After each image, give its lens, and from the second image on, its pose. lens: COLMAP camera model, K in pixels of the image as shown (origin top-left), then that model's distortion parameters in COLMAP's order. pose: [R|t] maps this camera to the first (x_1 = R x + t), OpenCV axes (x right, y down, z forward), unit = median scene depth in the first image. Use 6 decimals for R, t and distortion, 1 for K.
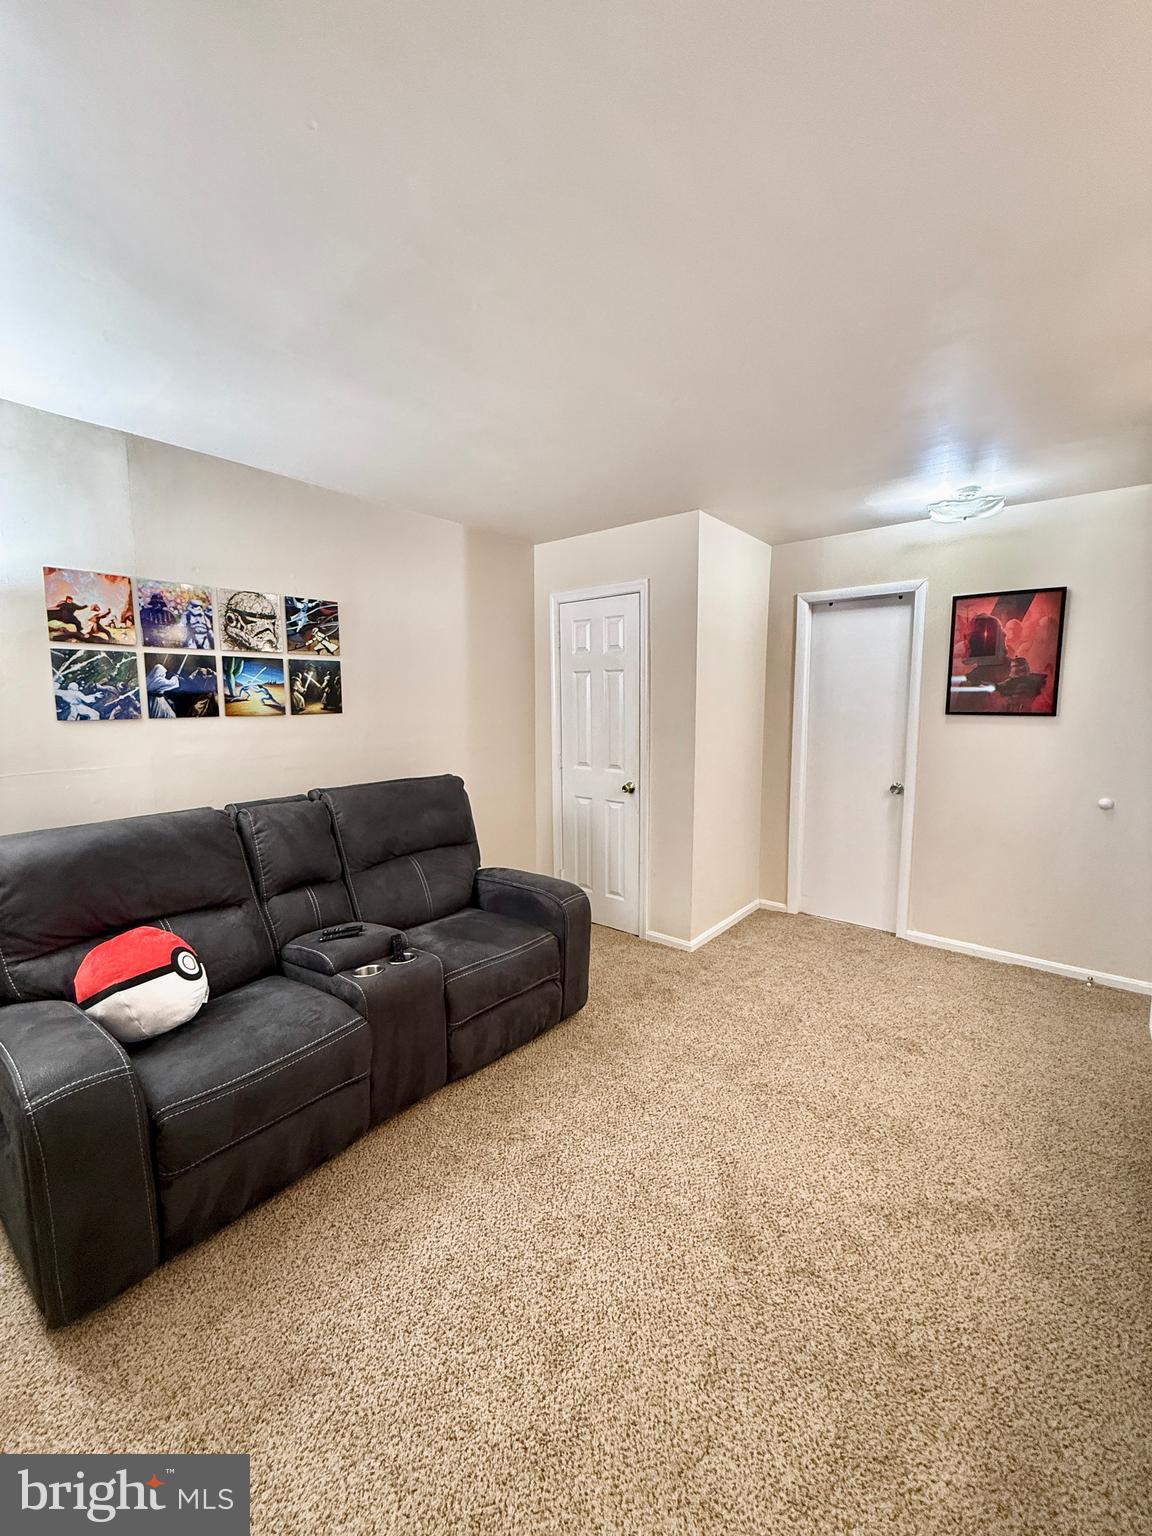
lens RADIAL K [[614.0, 0, 576.2], [0, 614.0, 764.9], [0, 0, 1]] dist [0.001721, -0.000703]
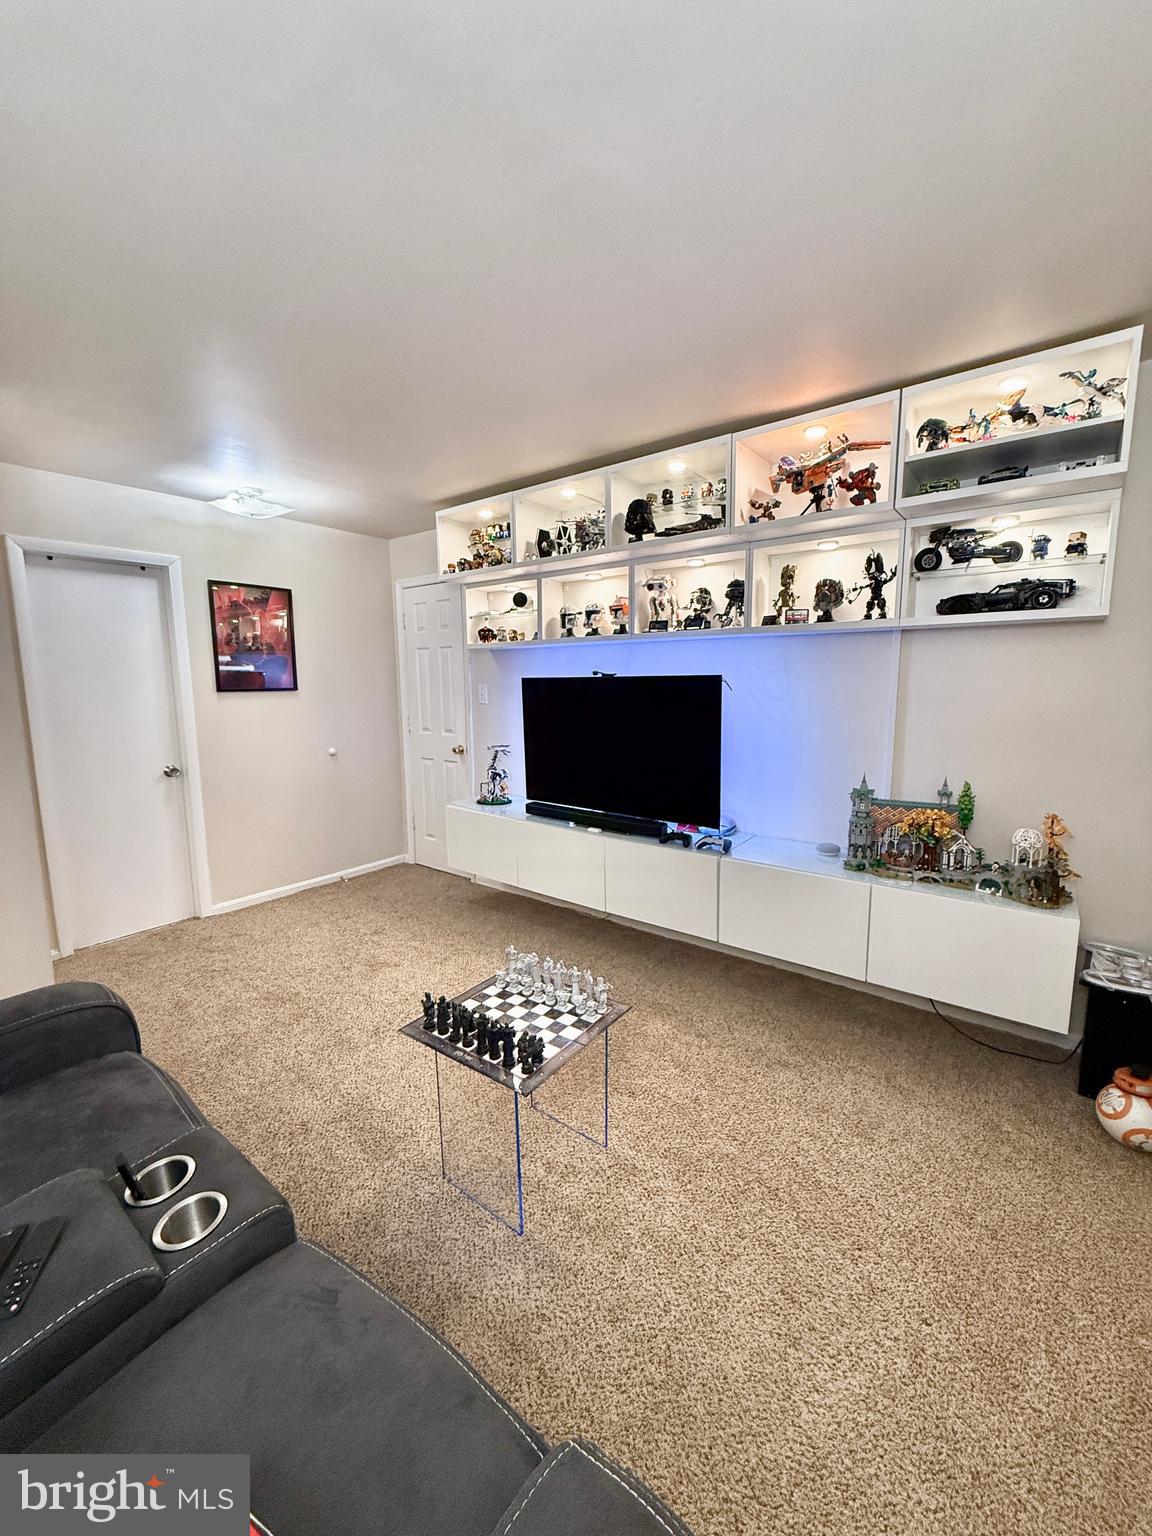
lens RADIAL K [[614.0, 0, 578.7], [0, 614.0, 768.0], [0, 0, 1]] dist [0.001721, -0.000703]
pose [[-0.021682, -0.140320, 0.989869, -0.647644], [0.120886, 0.982469, 0.141919, -0.037869], [-0.992430, 0.122739, -0.004339, 0.542772]]
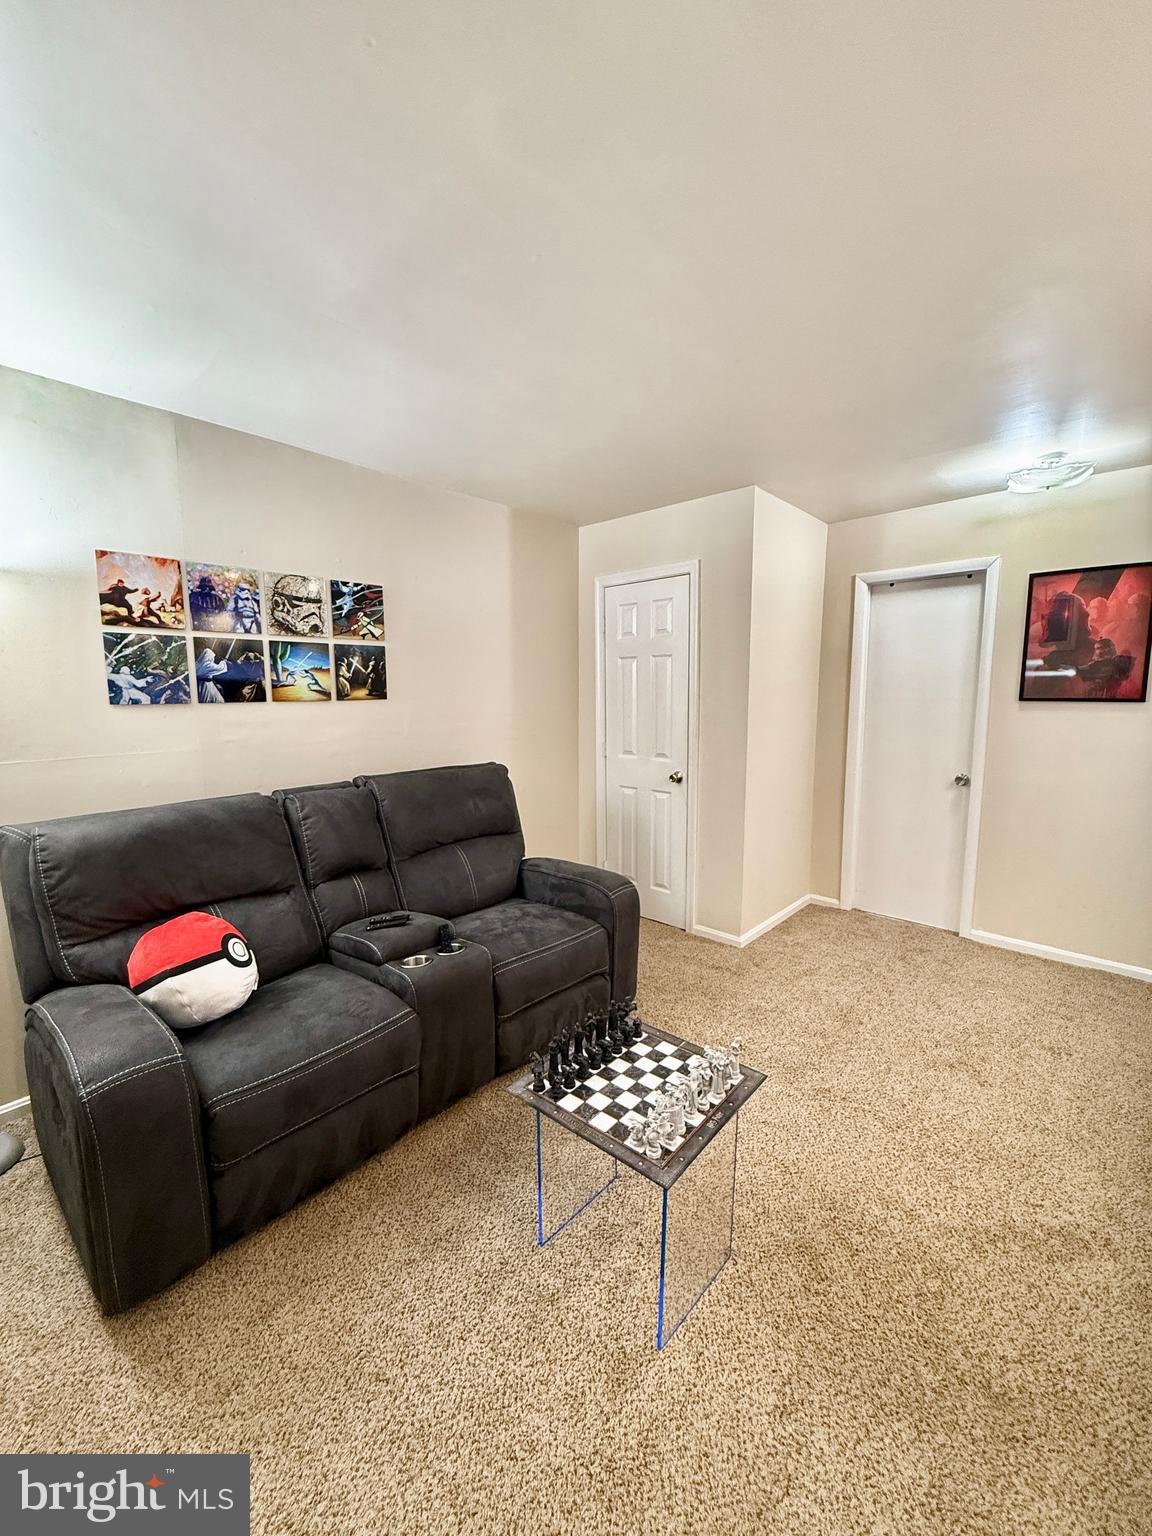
lens RADIAL K [[614.0, 0, 575.5], [0, 614.0, 765.1], [0, 0, 1]] dist [0.001721, -0.000703]
pose [[0.998481, 0.005377, -0.054842, -0.028565], [-0.004588, 0.999884, 0.014504, 0.007012], [0.054913, -0.014231, 0.998390, 0.036778]]
